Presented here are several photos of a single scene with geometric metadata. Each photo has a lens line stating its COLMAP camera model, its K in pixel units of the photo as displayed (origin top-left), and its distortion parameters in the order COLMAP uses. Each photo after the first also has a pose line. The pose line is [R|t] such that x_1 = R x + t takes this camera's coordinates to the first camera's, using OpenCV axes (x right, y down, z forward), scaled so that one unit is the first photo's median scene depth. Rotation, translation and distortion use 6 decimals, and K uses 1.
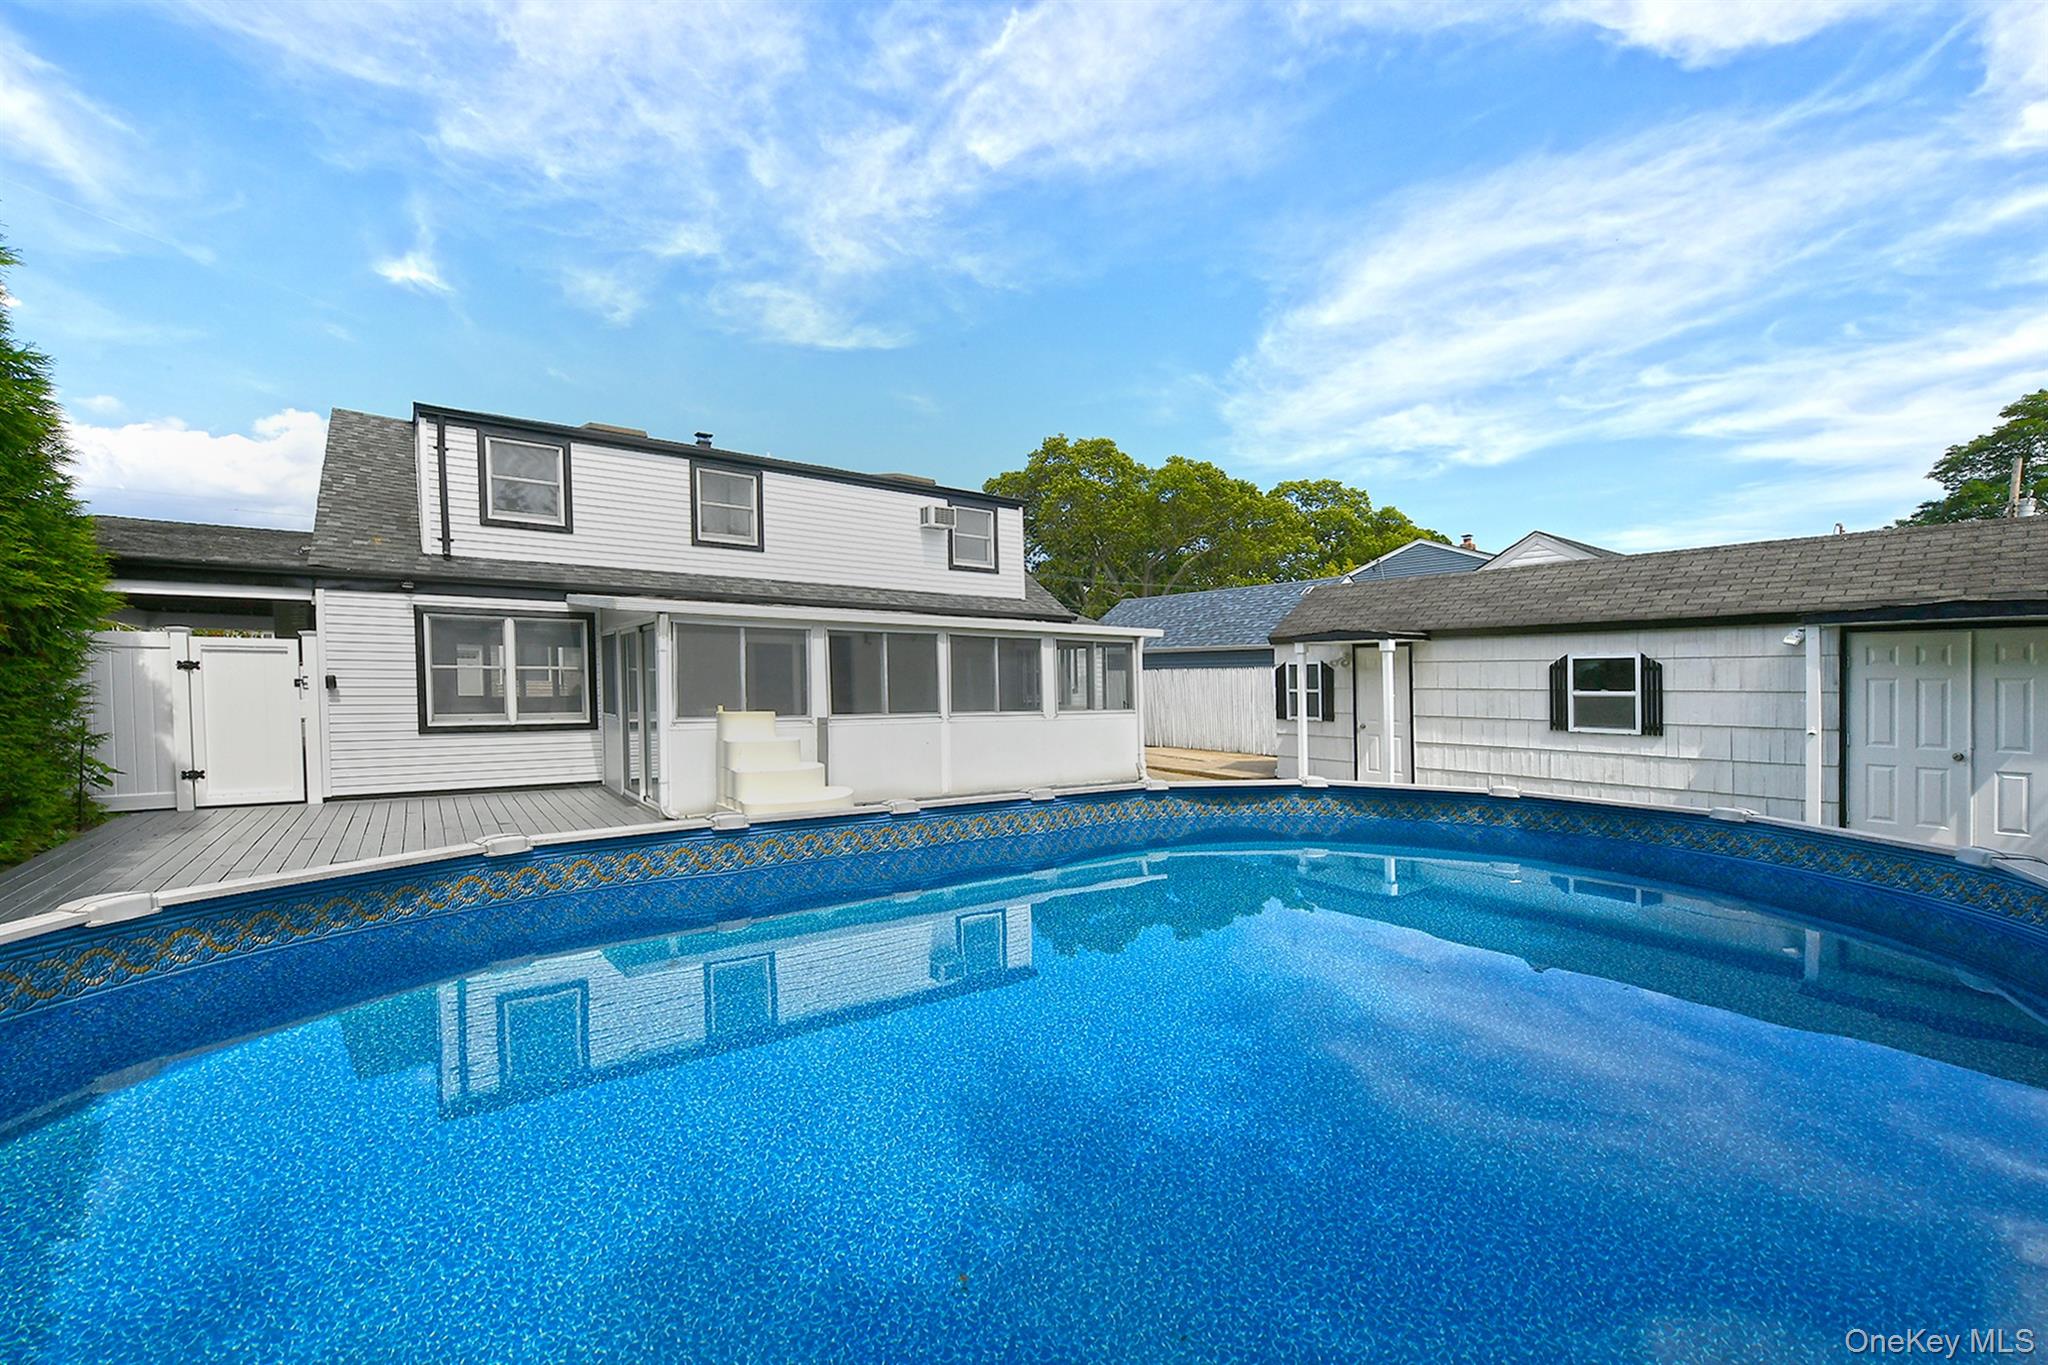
lens RADIAL K [[823.9, 0, 1024.0], [0, 823.9, 682.5], [0, 0, 1]] dist [-0.011310, 0.000001]
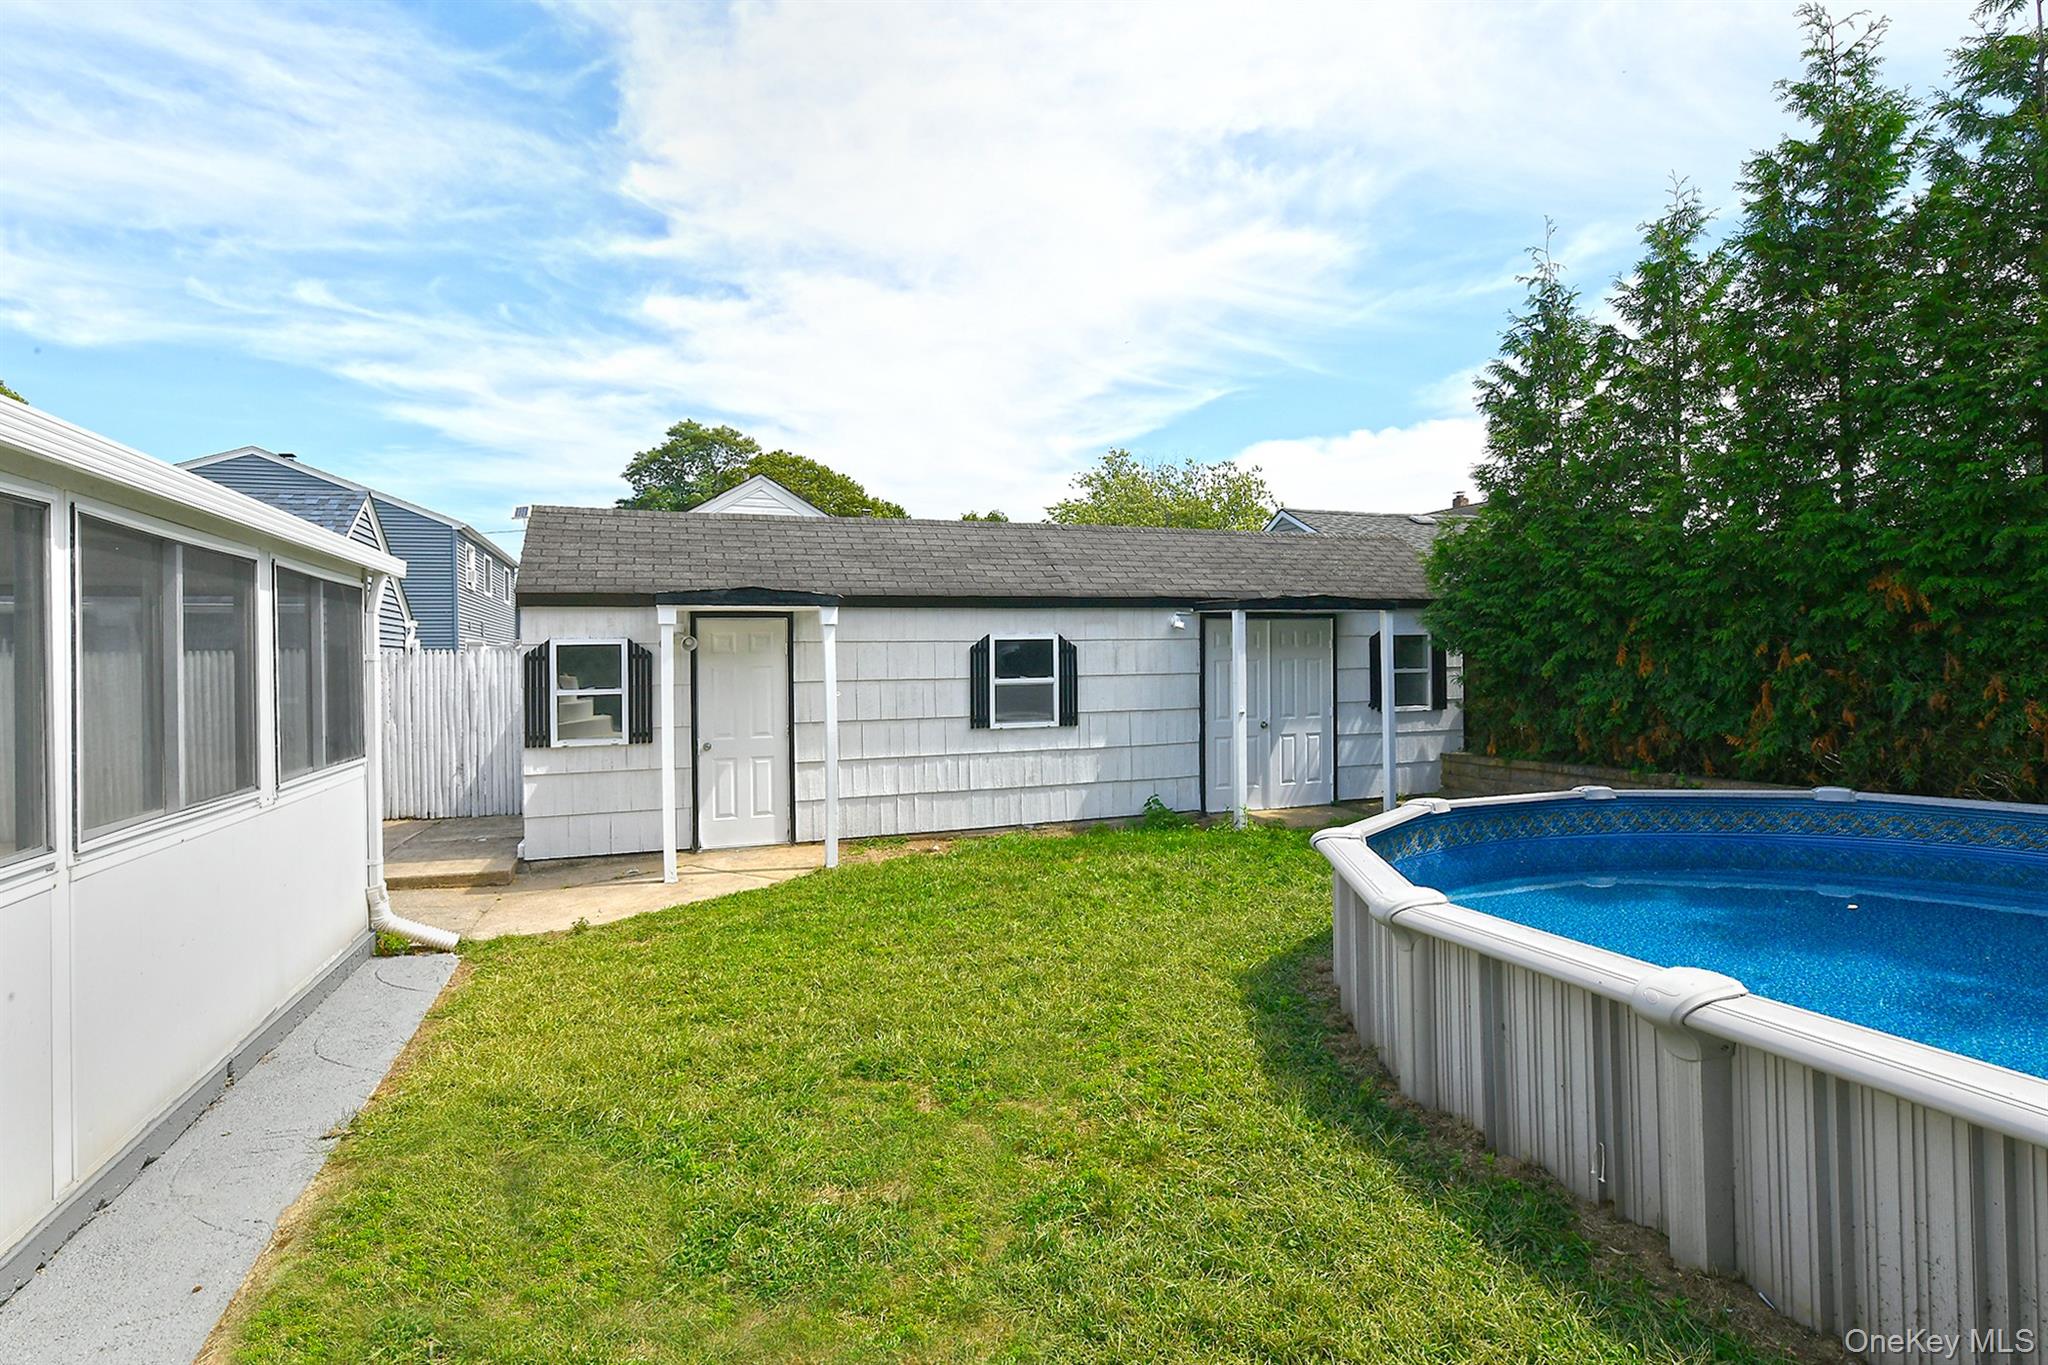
lens RADIAL K [[1027.7, 0, 1025.2], [0, 1027.7, 678.1], [0, 0, 1]] dist [-0.001352, -0.006631]
pose [[0.286195, -0.024749, 0.957852, -0.197151], [0.015480, 0.999655, 0.021204, -0.007644], [-0.958046, 0.008759, 0.286480, 0.449728]]
